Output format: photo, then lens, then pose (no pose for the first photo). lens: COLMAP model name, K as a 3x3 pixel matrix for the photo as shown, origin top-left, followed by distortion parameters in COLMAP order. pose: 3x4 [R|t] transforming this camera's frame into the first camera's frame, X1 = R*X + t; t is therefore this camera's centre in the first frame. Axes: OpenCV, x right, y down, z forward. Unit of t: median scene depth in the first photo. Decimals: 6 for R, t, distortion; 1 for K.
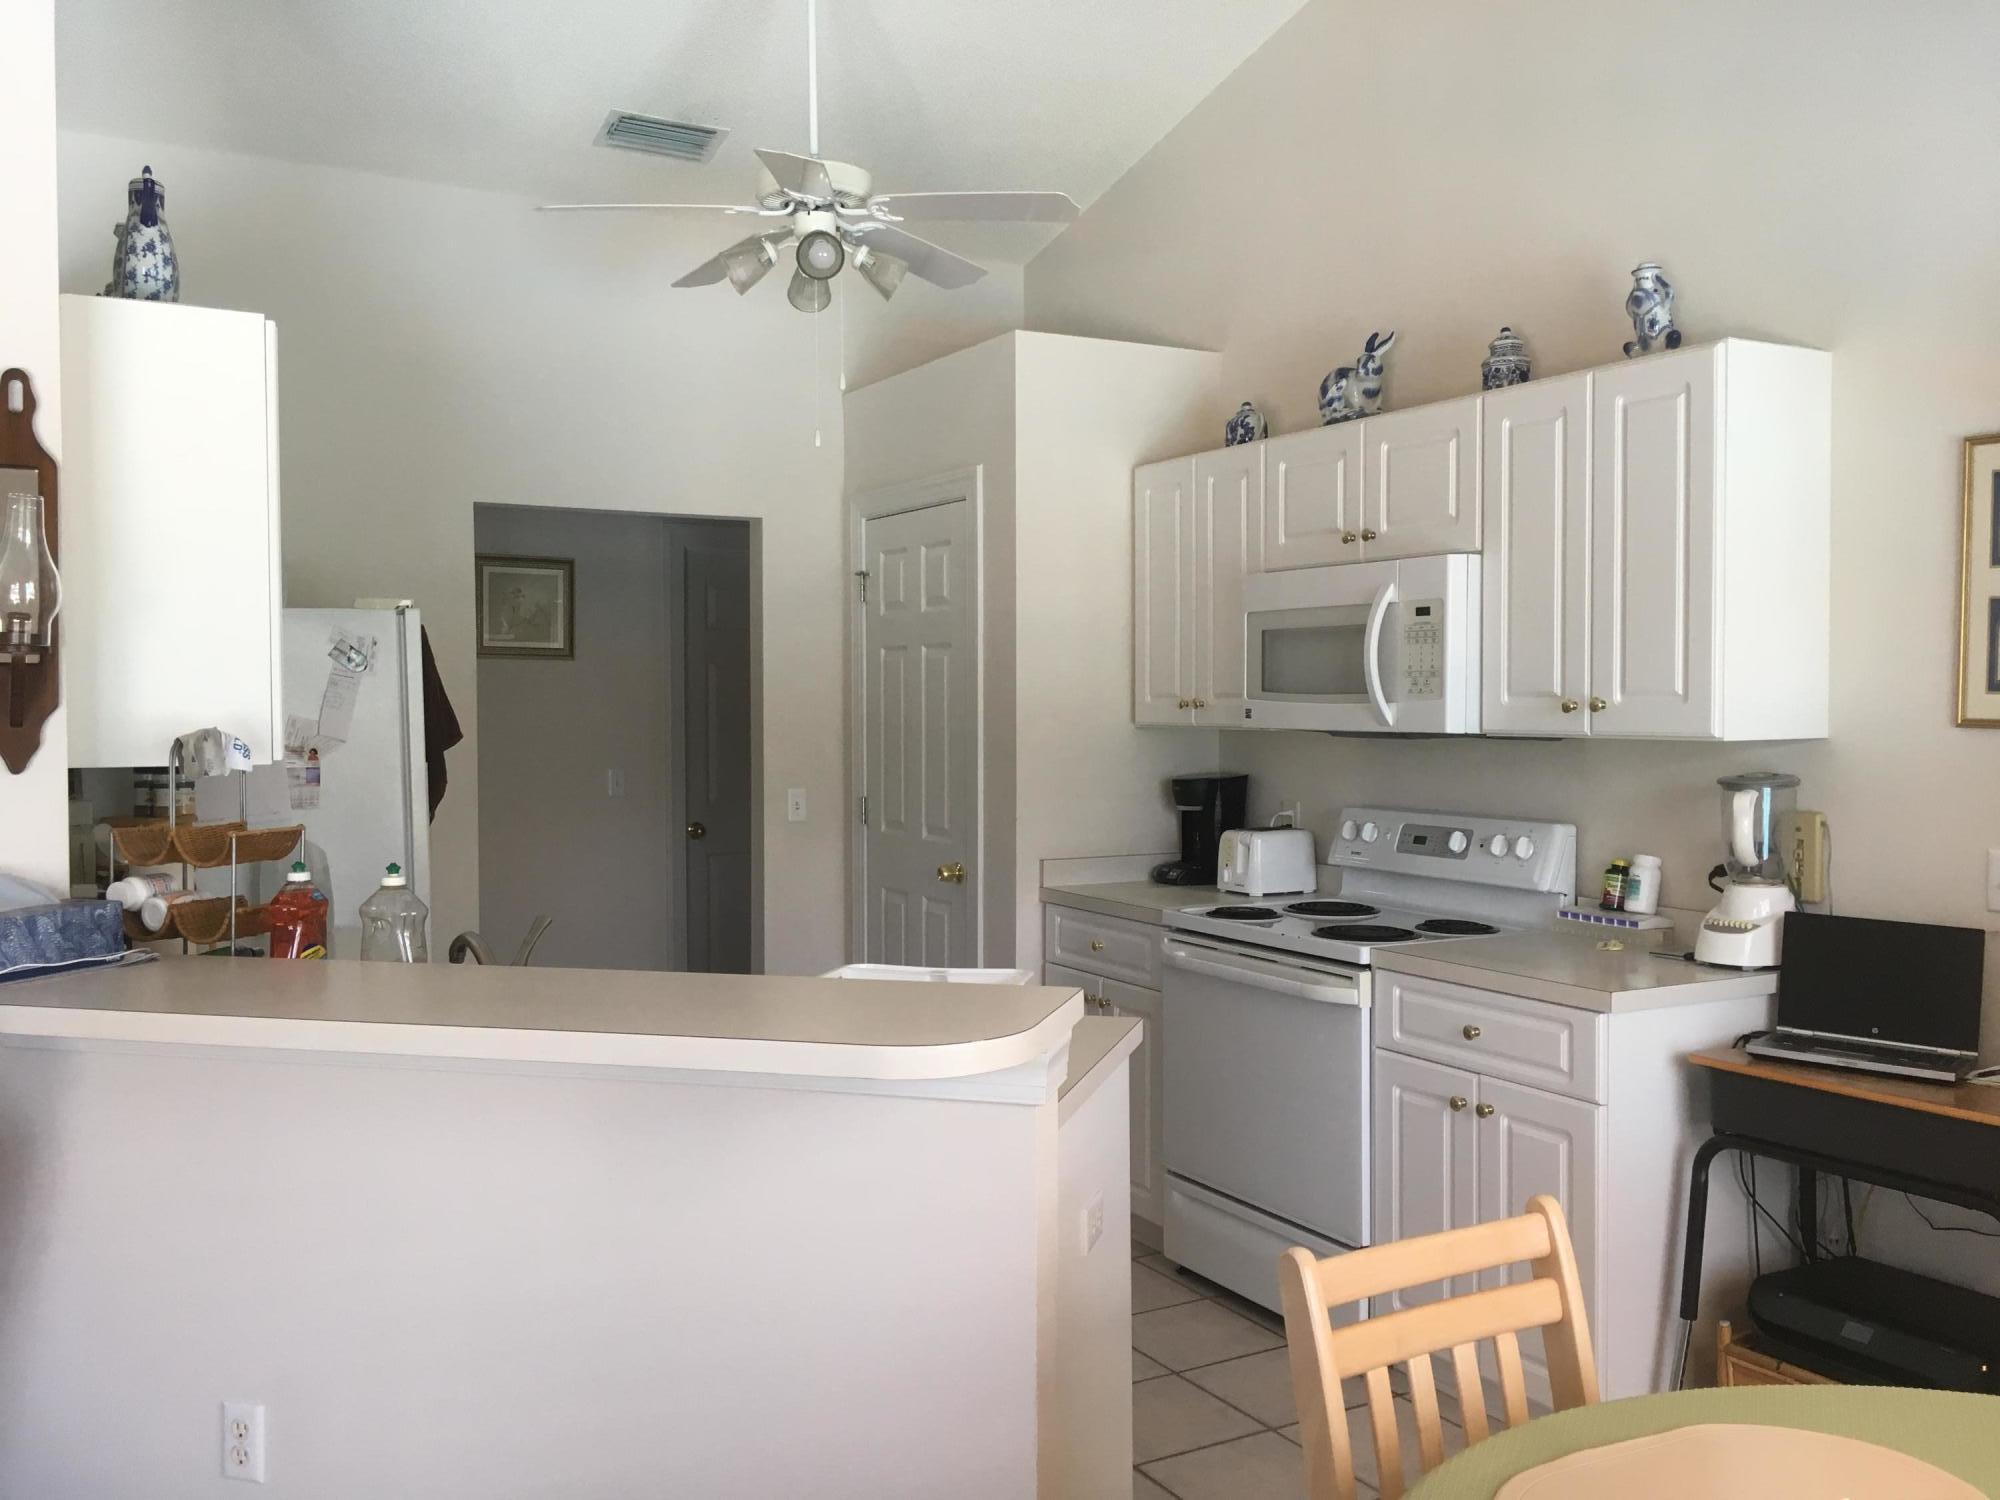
lens RADIAL K [[1721.8, 0, 991.8], [0, 1721.8, 748.0], [0, 0, 1]] dist [0.056713, -0.067195]
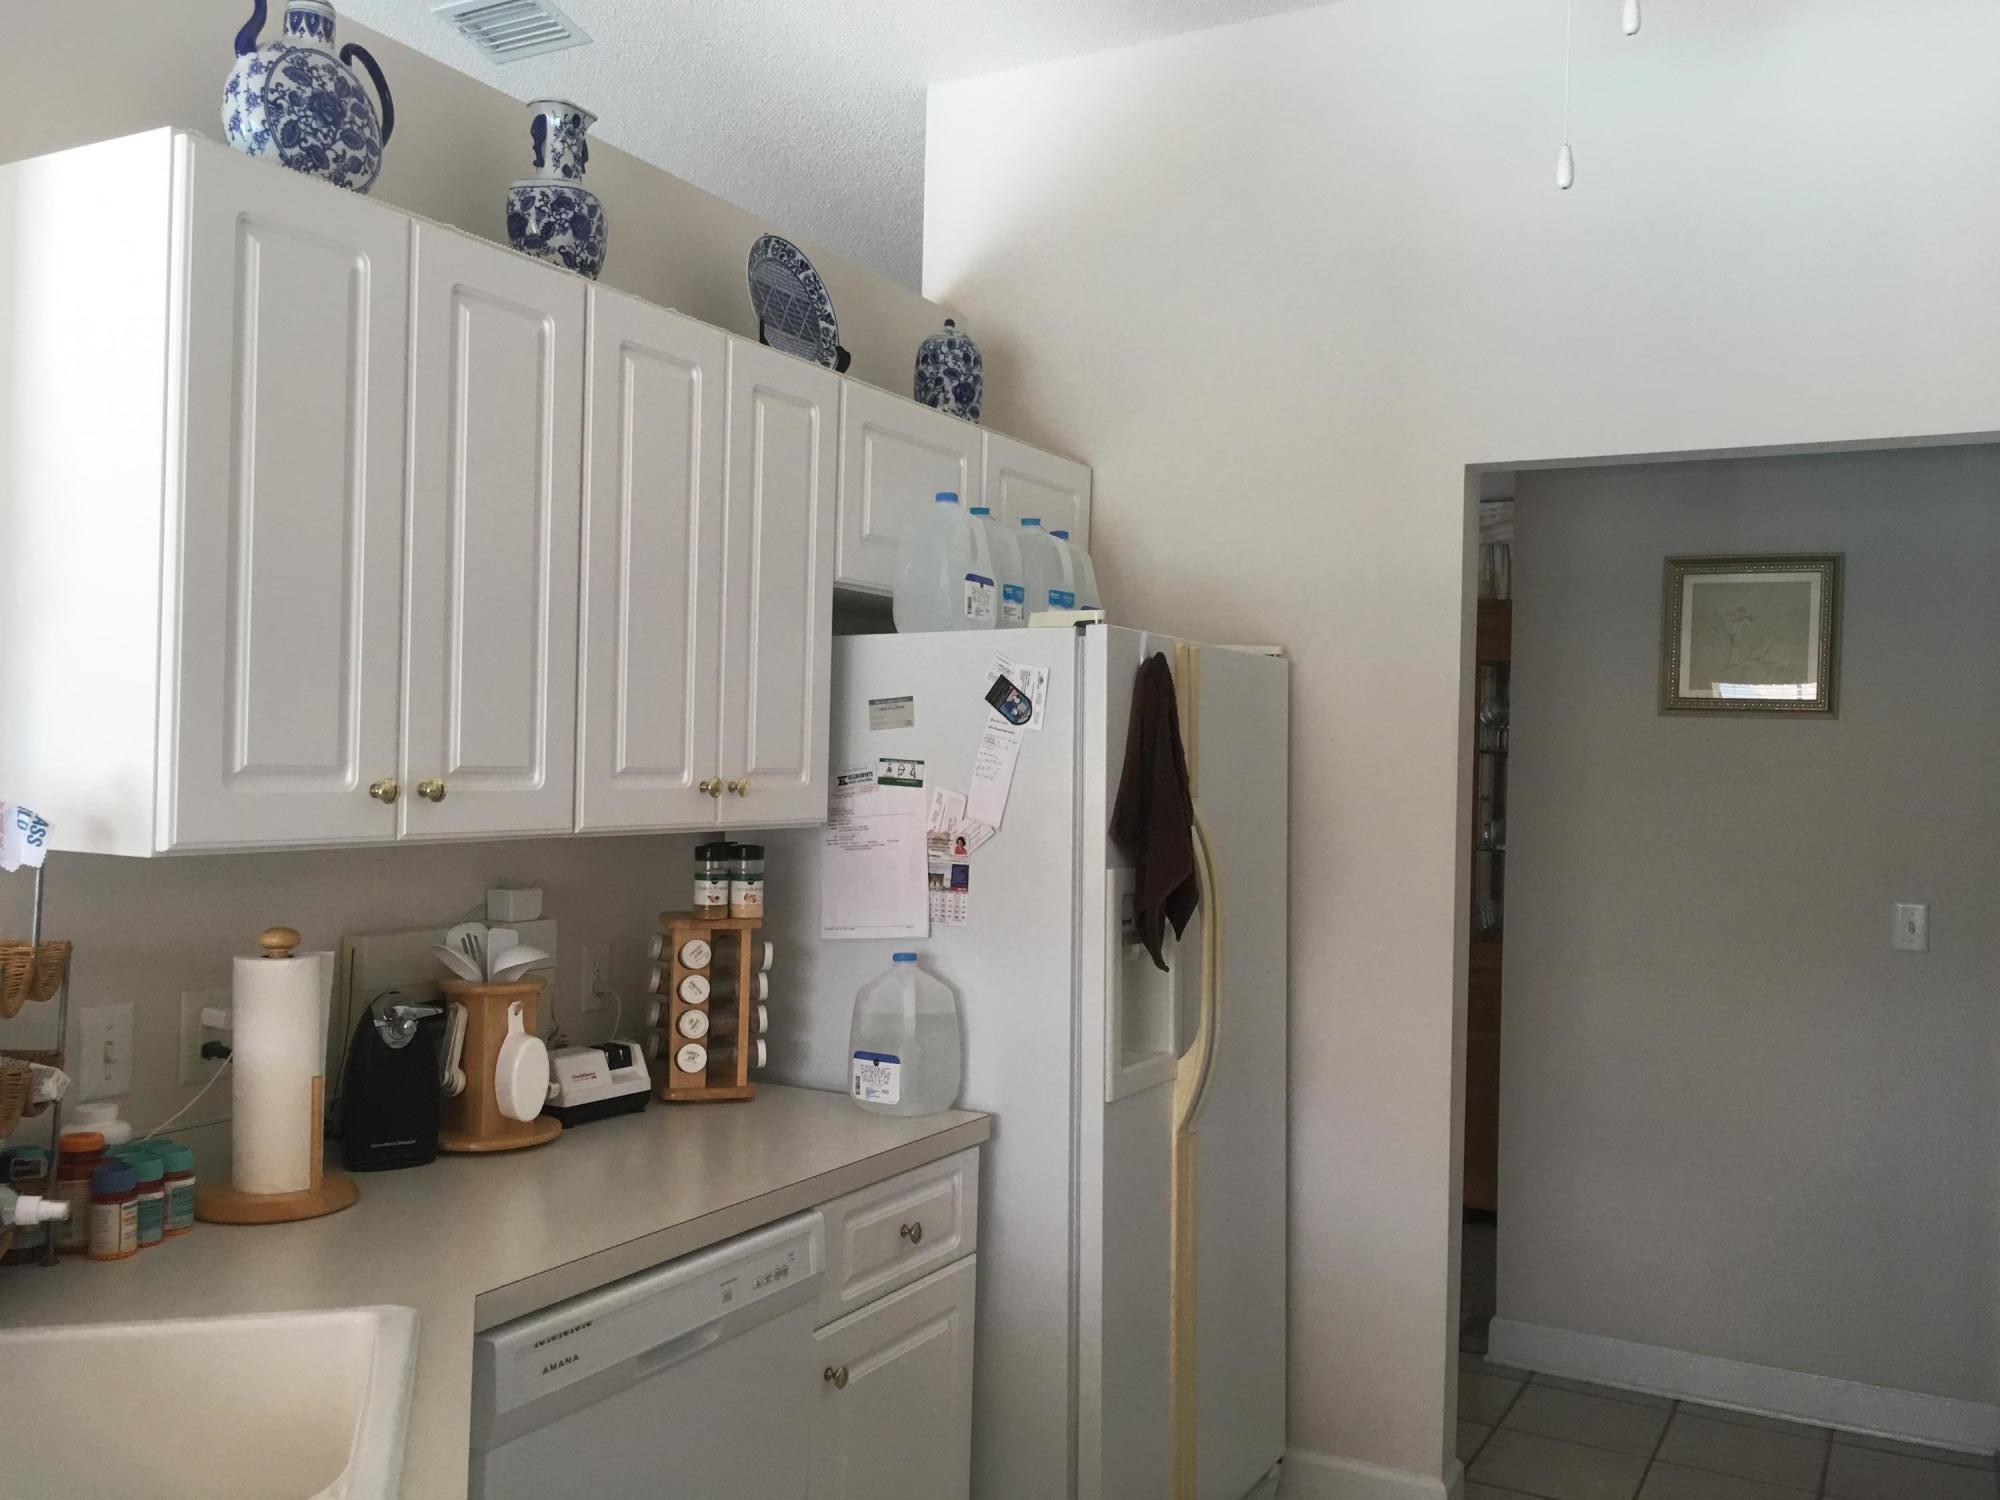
lens RADIAL K [[1721.8, 0, 999.0], [0, 1721.8, 745.8], [0, 0, 1]] dist [0.056713, -0.067195]
pose [[0.527198, 0.012591, -0.849649, 0.183095], [-0.051613, 0.998519, -0.017228, -0.024035], [0.848173, 0.052936, 0.527067, 0.649139]]
